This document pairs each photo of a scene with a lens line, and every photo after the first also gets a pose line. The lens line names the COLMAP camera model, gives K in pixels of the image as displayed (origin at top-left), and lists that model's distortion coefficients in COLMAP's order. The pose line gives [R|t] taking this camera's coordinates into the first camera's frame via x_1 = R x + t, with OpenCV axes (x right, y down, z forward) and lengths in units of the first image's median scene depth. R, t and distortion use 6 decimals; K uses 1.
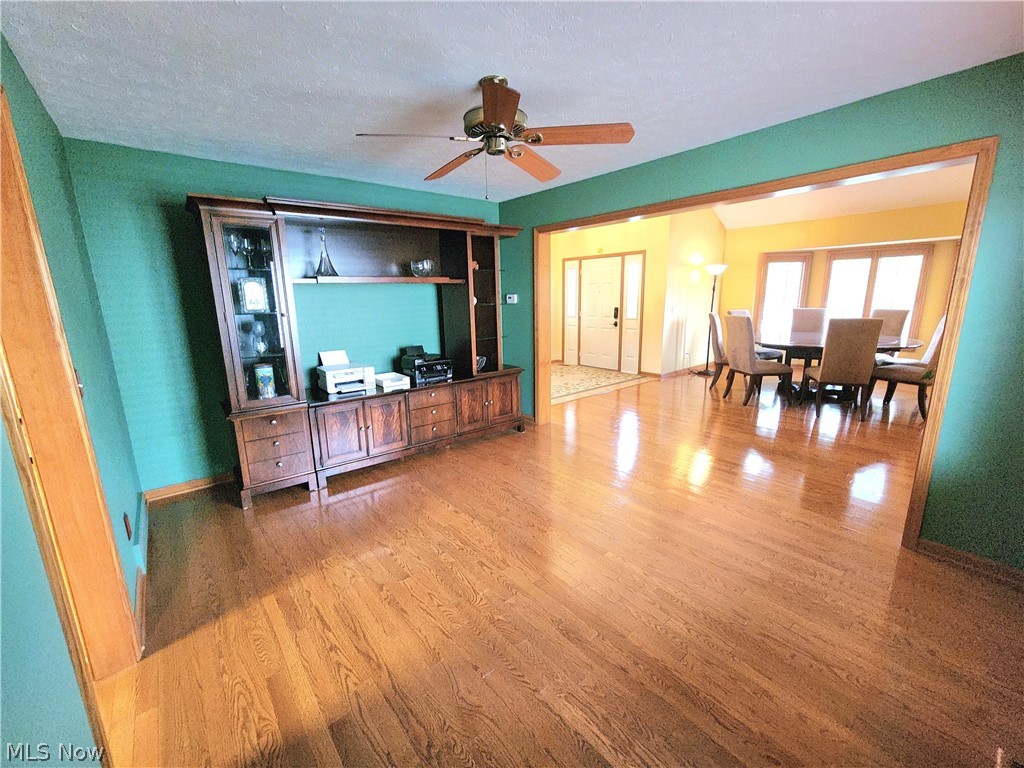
lens RADIAL K [[424.1, 0, 515.3], [0, 424.1, 381.7], [0, 0, 1]] dist [-0.001334, 0.001594]
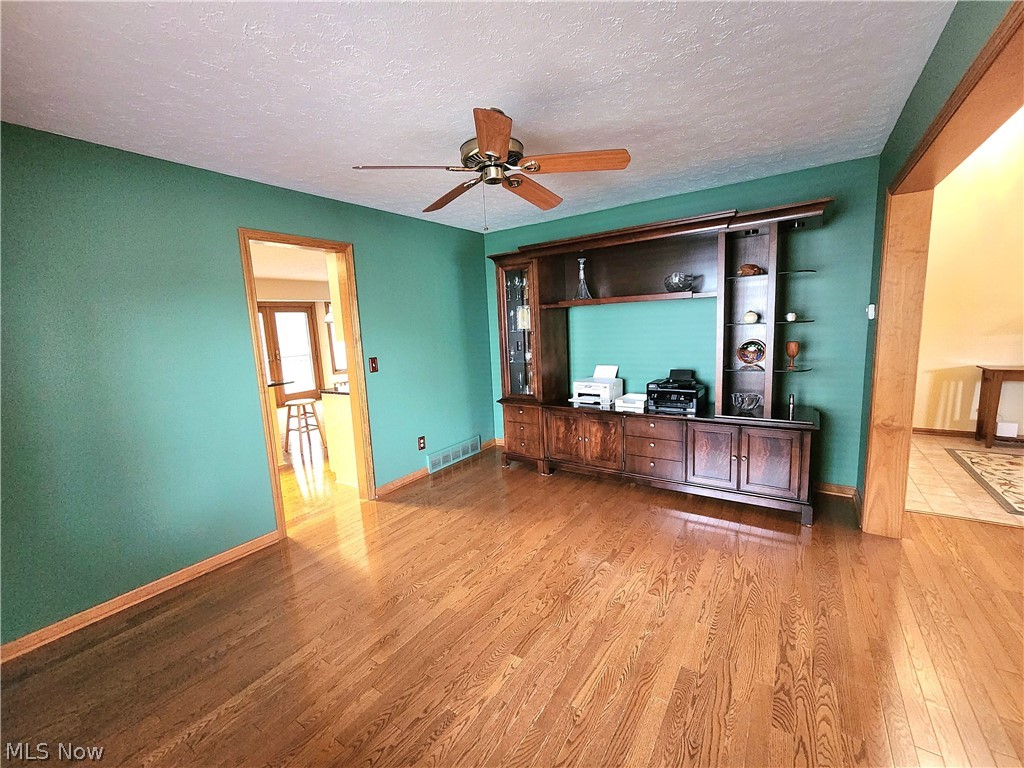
lens RADIAL K [[424.1, 0, 509.2], [0, 424.1, 382.5], [0, 0, 1]] dist [-0.001334, 0.001594]
pose [[0.284569, 0.139307, -0.948480, 0.530541], [-0.155382, 0.983005, 0.097759, -0.094604], [0.945979, 0.119557, 0.301379, 0.424676]]
